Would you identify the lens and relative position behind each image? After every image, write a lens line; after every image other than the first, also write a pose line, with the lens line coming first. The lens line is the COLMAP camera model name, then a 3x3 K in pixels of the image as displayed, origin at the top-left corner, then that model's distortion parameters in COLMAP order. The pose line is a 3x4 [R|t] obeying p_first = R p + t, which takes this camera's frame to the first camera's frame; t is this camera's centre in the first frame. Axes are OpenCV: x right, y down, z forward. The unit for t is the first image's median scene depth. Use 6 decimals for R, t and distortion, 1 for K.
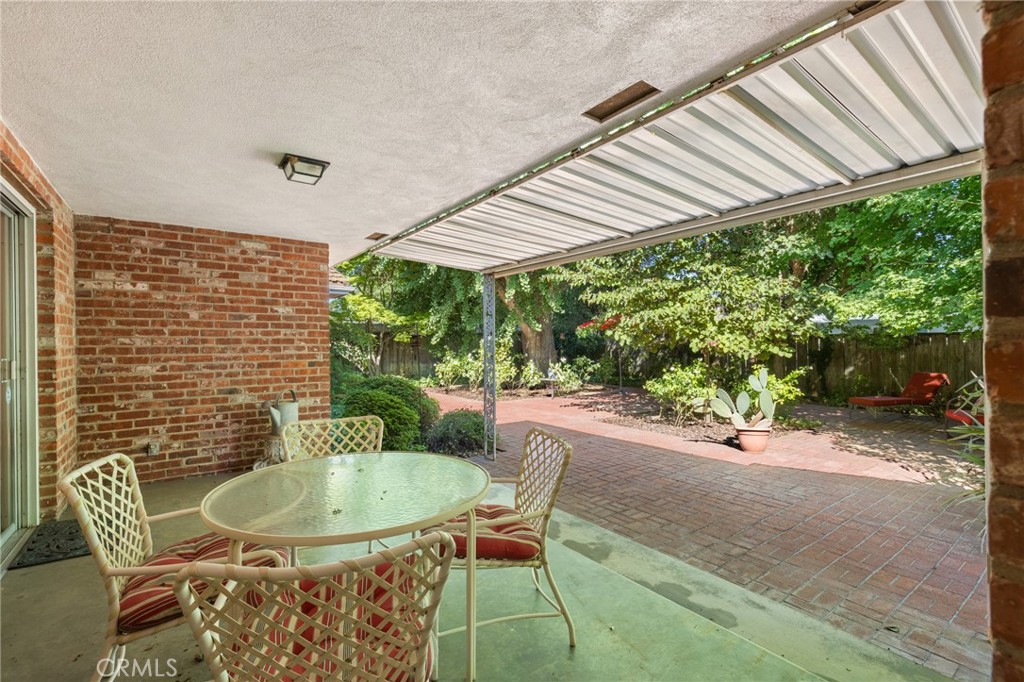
lens RADIAL K [[463.8, 0, 509.8], [0, 463.8, 341.1], [0, 0, 1]] dist [0.002085, -0.002952]
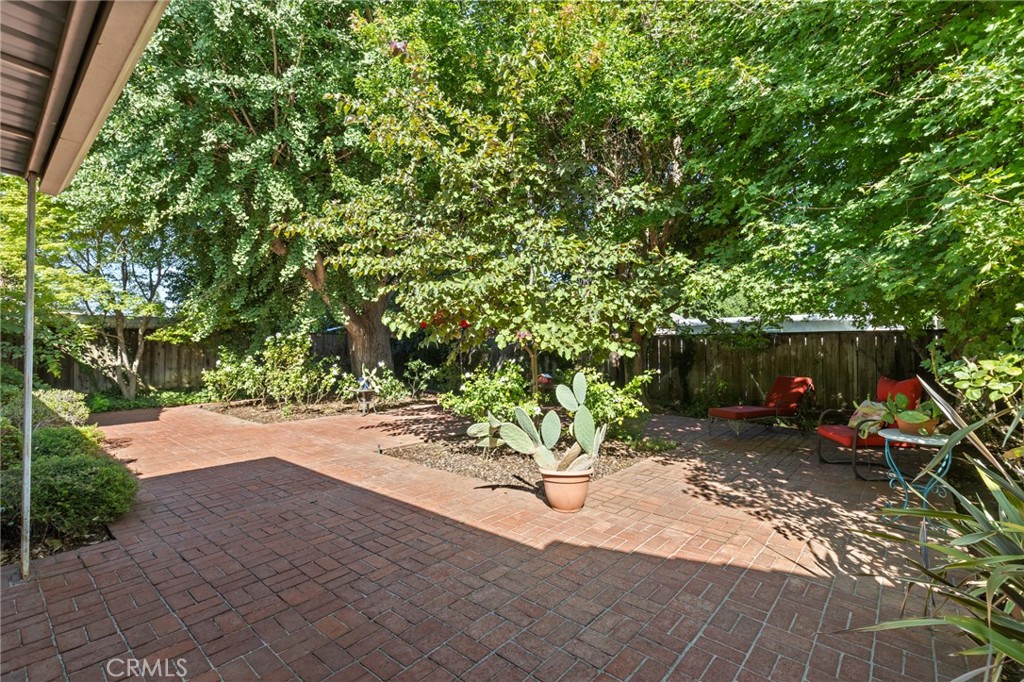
lens RADIAL K [[463.8, 0, 514.1], [0, 463.8, 345.8], [0, 0, 1]] dist [0.002085, -0.002952]
pose [[0.975214, 0.005596, 0.221191, 0.276873], [-0.004679, 0.999978, -0.004667, 0.022583], [-0.221212, 0.003517, 0.975219, 0.359185]]
